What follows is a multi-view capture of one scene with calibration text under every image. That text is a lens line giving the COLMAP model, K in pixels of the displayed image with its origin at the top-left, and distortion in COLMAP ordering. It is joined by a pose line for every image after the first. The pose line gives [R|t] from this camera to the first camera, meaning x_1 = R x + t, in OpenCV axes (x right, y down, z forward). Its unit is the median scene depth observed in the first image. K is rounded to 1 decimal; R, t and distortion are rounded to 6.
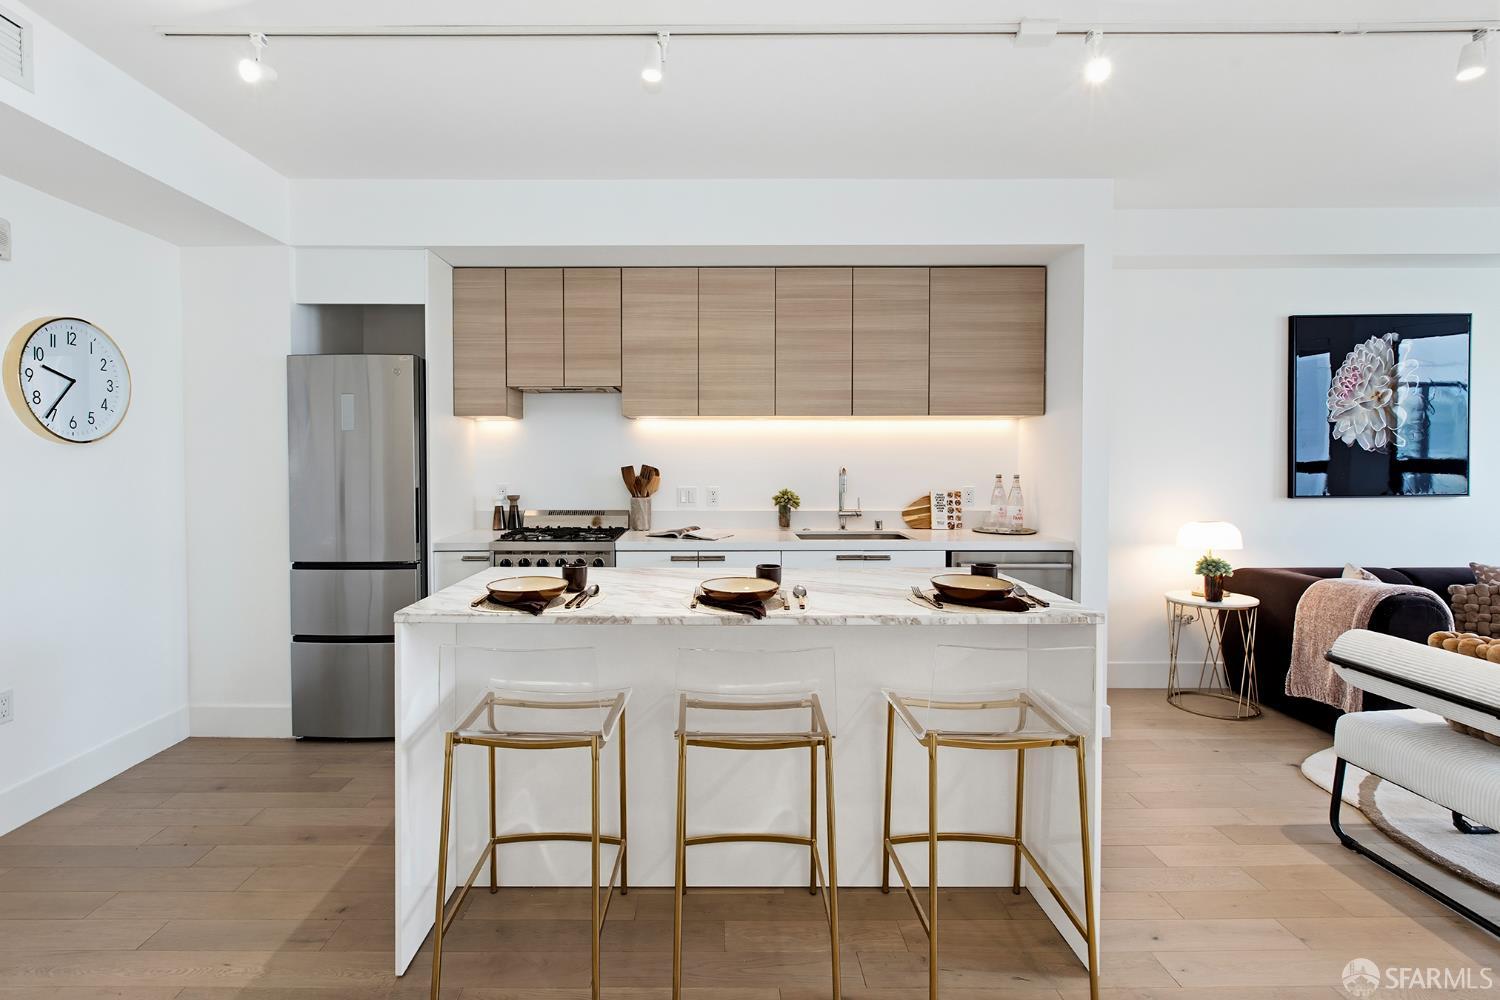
lens RADIAL K [[694.9, 0, 719.7], [0, 694.9, 465.5], [0, 0, 1]] dist [-0.003662, -0.001369]
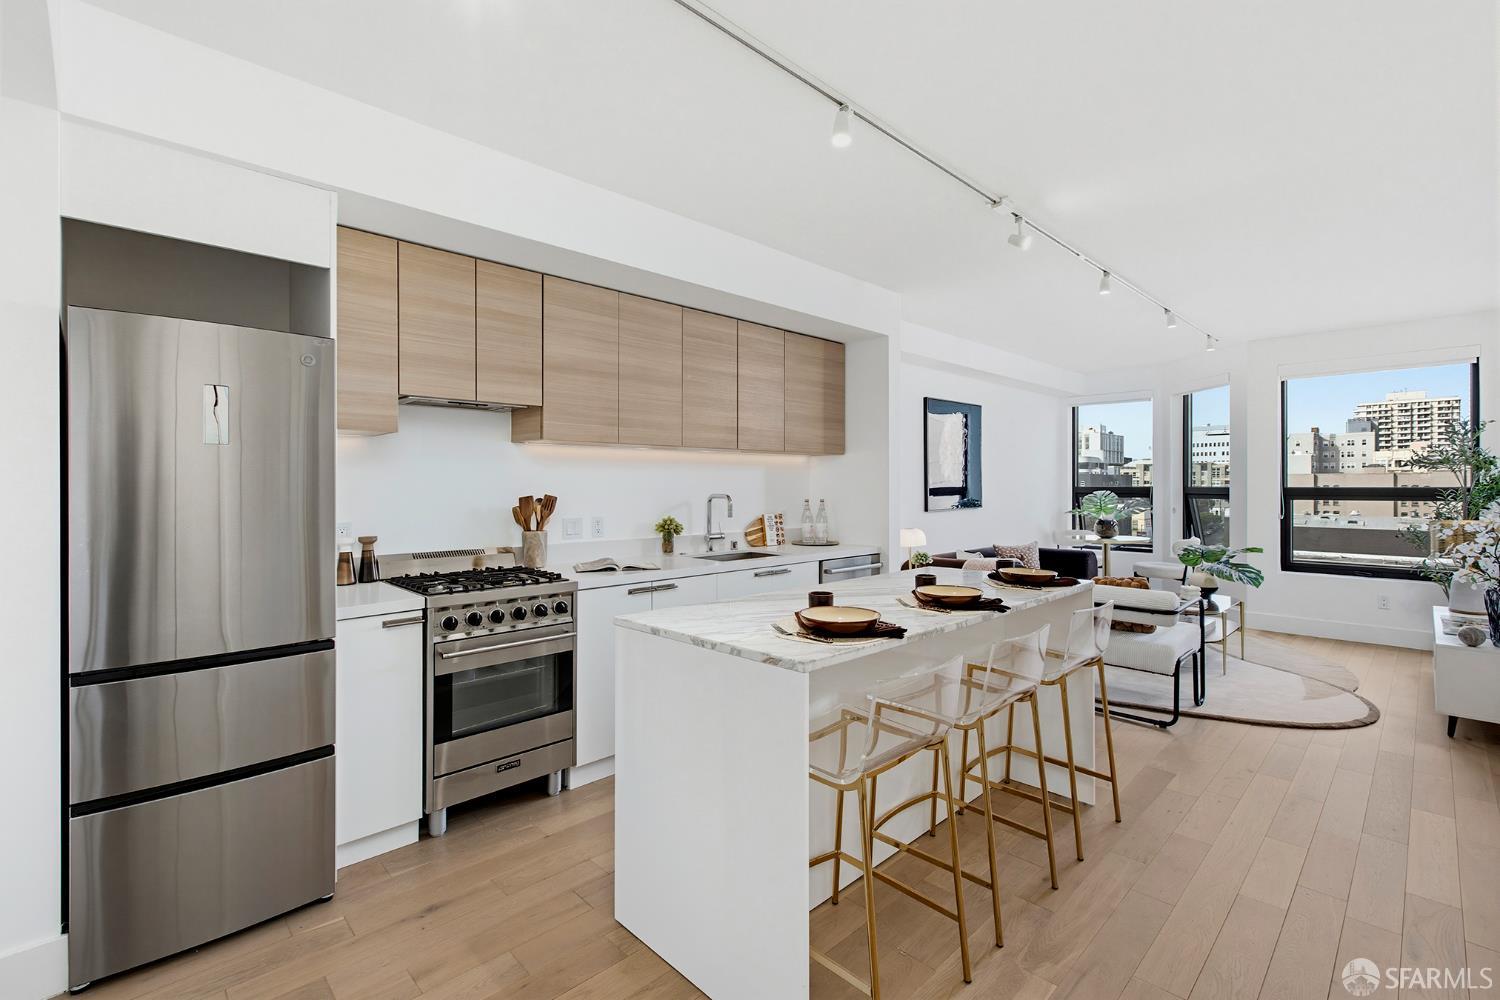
lens RADIAL K [[668.8, 0, 749.4], [0, 668.8, 486.6], [0, 0, 1]] dist [0.015339, 0.000143]
pose [[0.717275, -0.001659, 0.696789, -0.550700], [0.007642, 0.999956, -0.005485, -0.004961], [-0.696749, 0.009259, 0.717256, 0.200486]]
